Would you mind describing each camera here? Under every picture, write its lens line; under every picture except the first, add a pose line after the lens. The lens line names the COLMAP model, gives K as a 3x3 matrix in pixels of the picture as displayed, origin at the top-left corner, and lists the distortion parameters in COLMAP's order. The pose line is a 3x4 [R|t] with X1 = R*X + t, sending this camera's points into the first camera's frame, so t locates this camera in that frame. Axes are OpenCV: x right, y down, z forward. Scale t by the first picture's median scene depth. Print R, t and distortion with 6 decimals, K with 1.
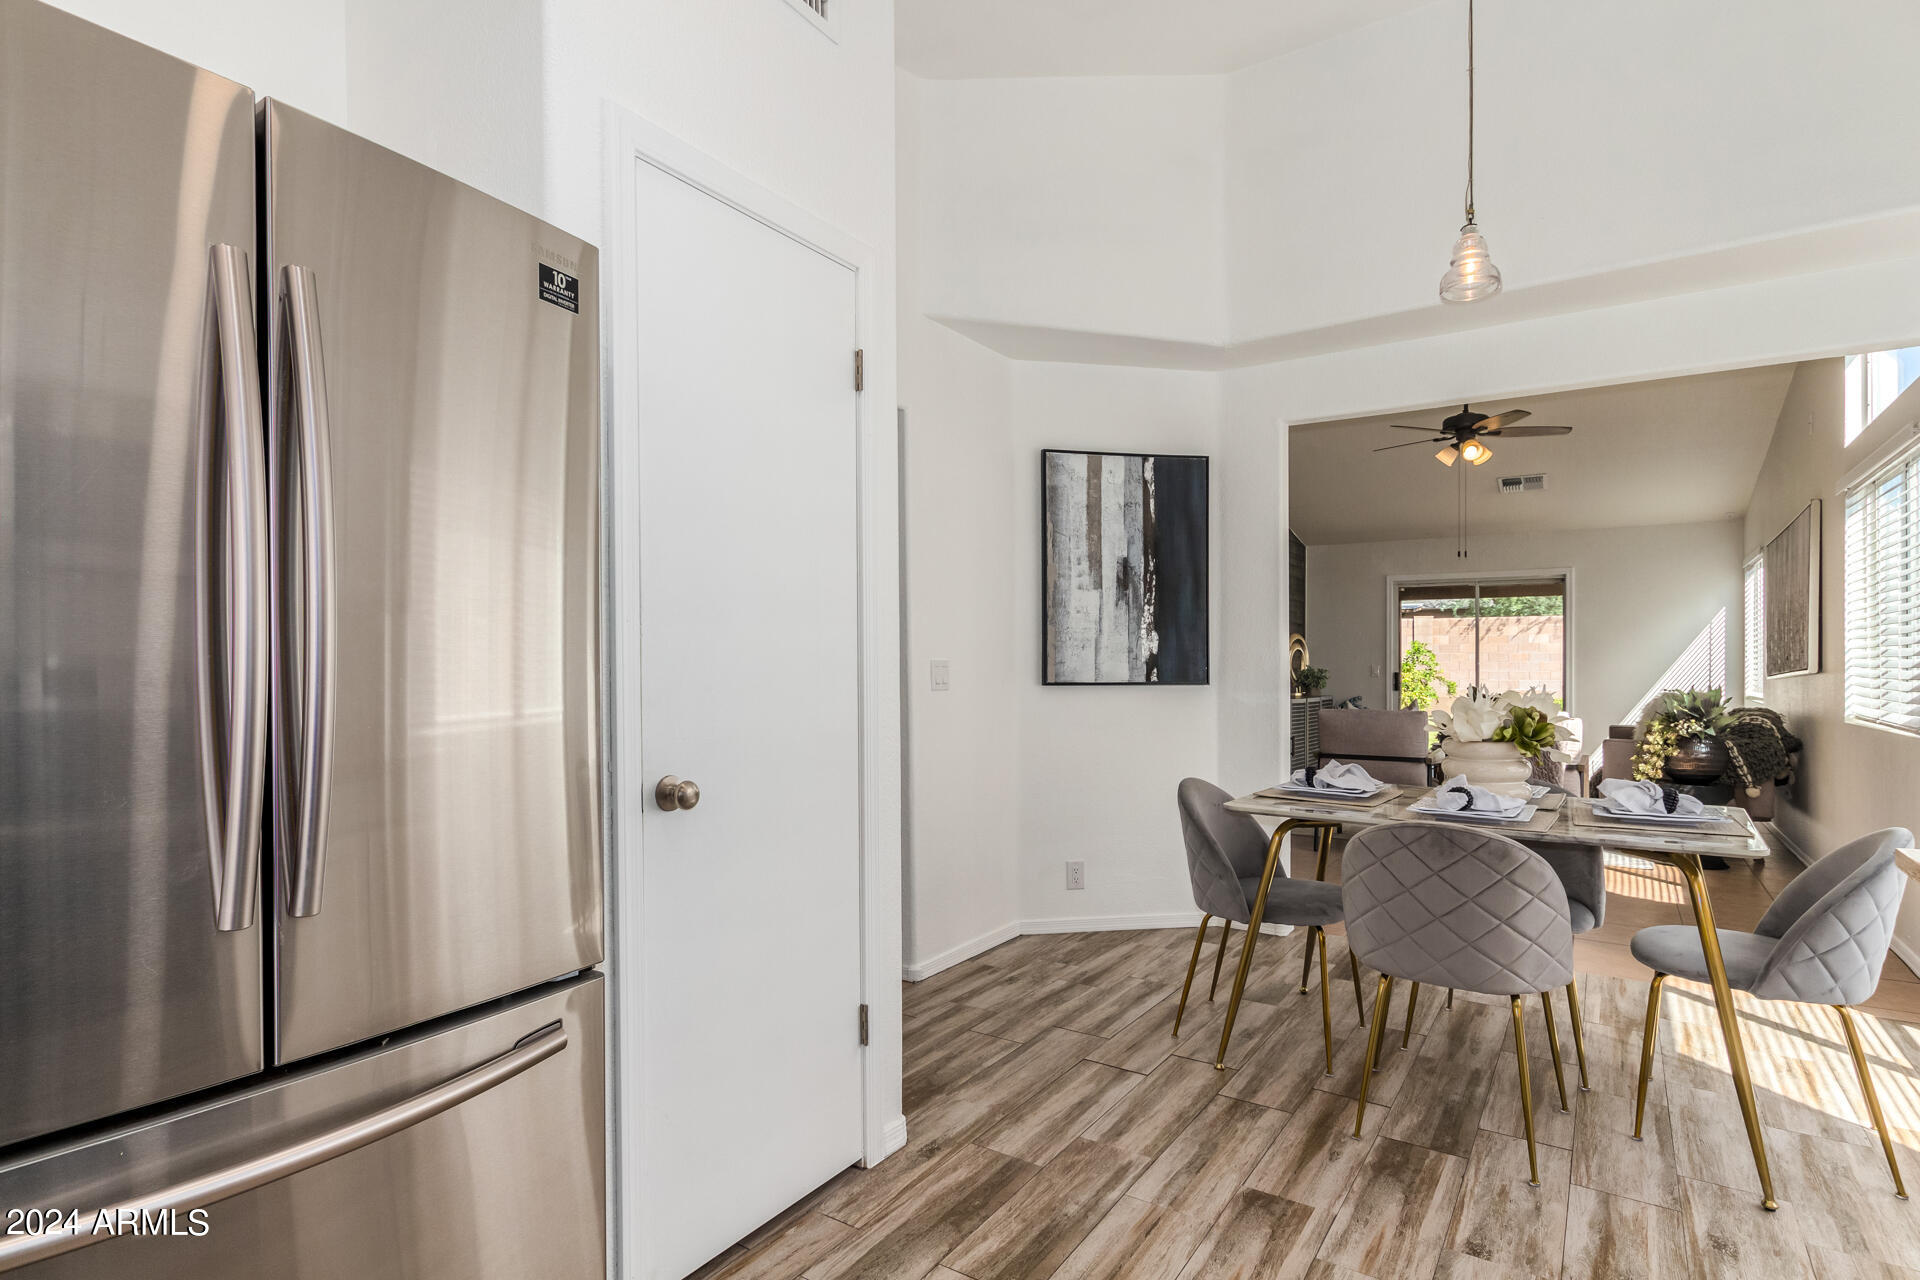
lens RADIAL K [[979.9, 0, 964.4], [0, 979.9, 683.6], [0, 0, 1]] dist [0.013575, -0.001978]
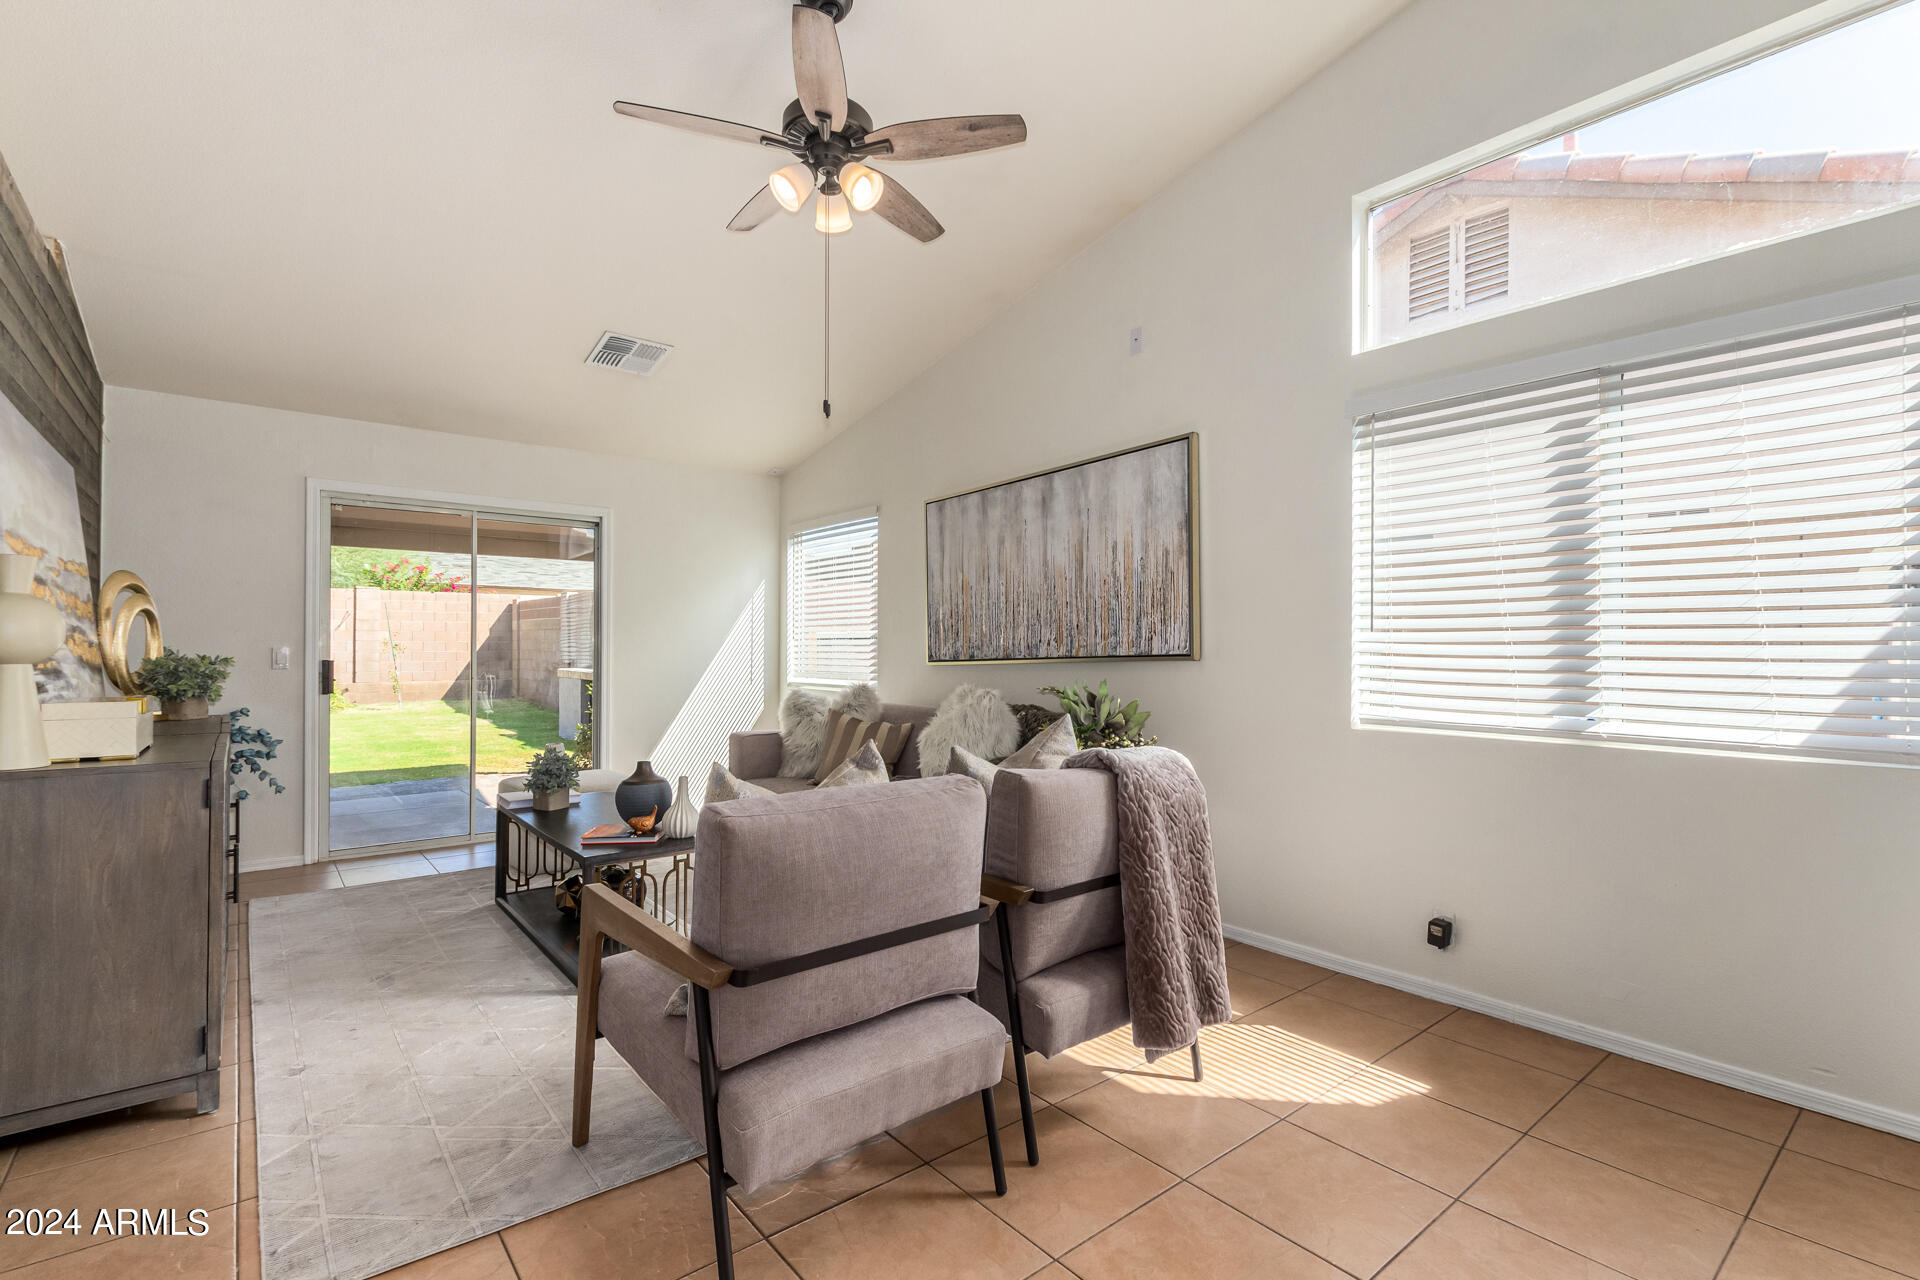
lens RADIAL K [[886.4, 0, 939.8], [0, 886.4, 642.2], [0, 0, 1]] dist [0.009378, -0.001112]
pose [[0.315522, 0.006404, 0.948897, 0.299734], [0.013938, 0.999838, -0.011382, -0.038728], [-0.948816, 0.016817, 0.315382, 1.876641]]
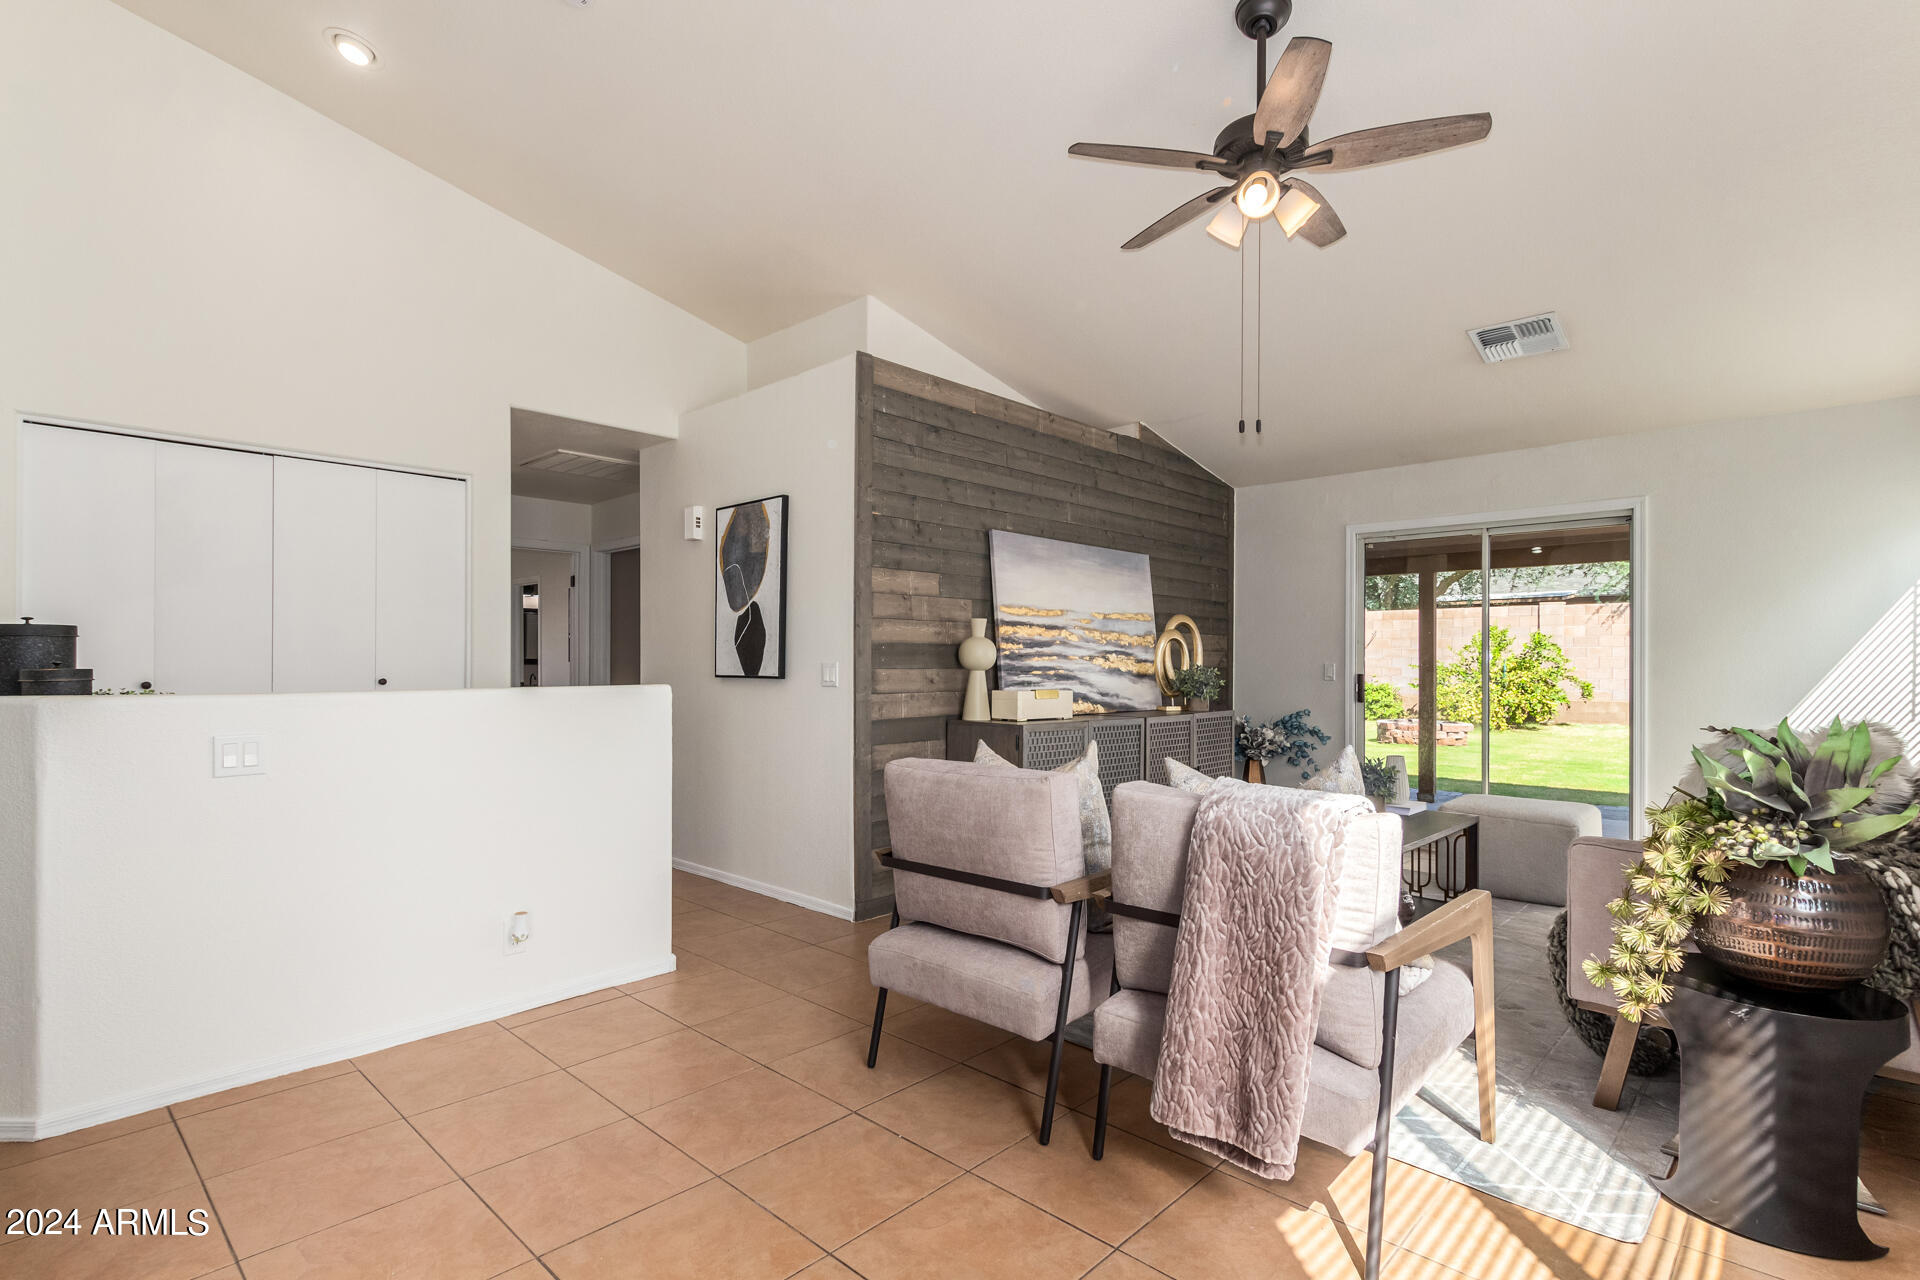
lens RADIAL K [[924.3, 0, 951.7], [0, 924.3, 655.5], [0, 0, 1]] dist [0.013280, -0.000744]
pose [[0.981612, 0.000036, -0.190885, 1.039494], [-0.004698, 0.999702, -0.023968, -0.026758], [0.190827, 0.024424, 0.981320, 1.239108]]
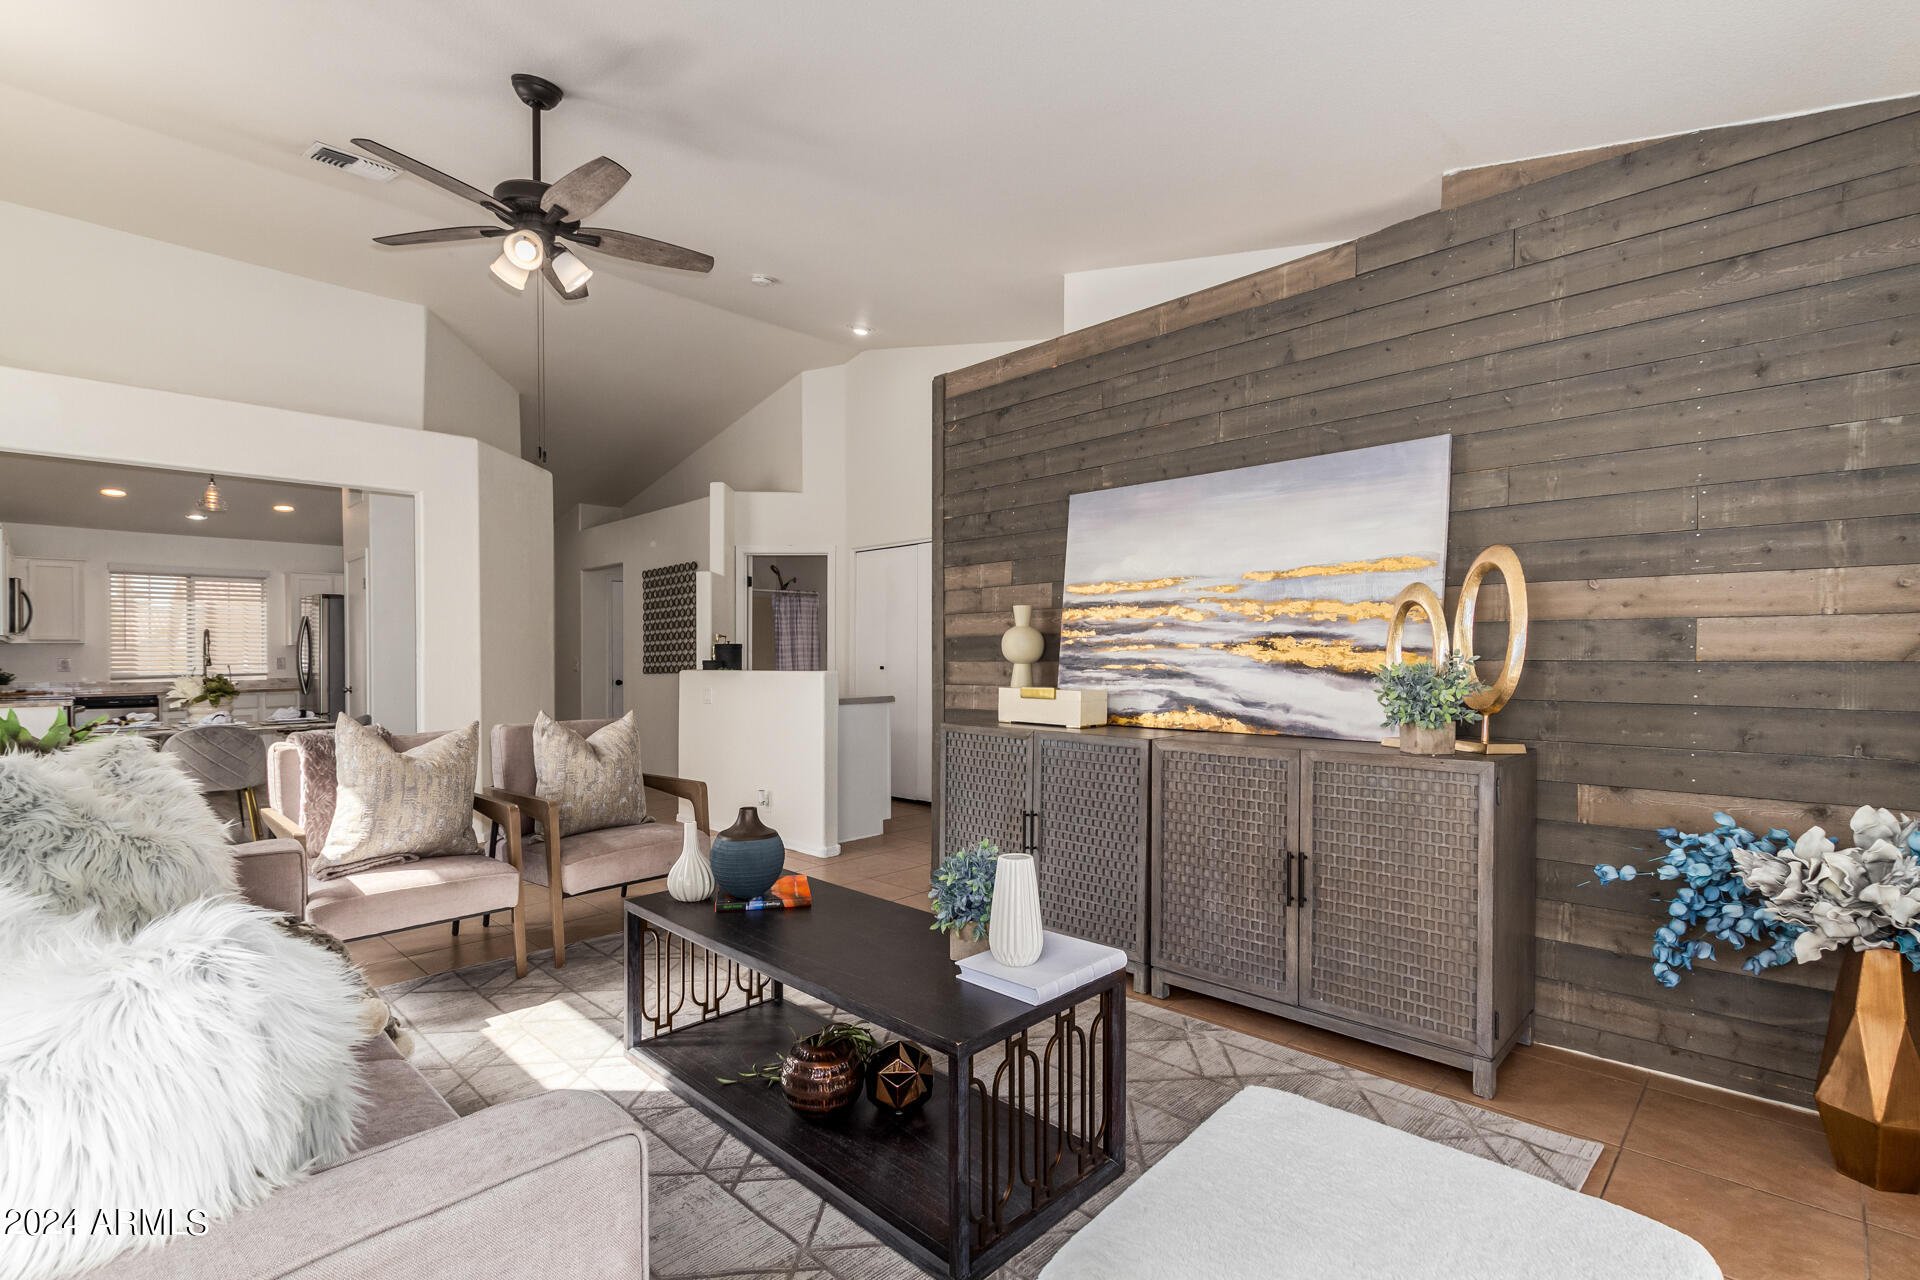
lens RADIAL K [[886.4, 0, 951.1], [0, 886.4, 654.7], [0, 0, 1]] dist [0.009378, -0.001112]
pose [[-0.180453, -0.000553, -0.983583, 2.164282], [-0.006794, 0.999977, 0.000684, -0.054191], [0.983560, 0.006806, -0.180453, 2.994834]]
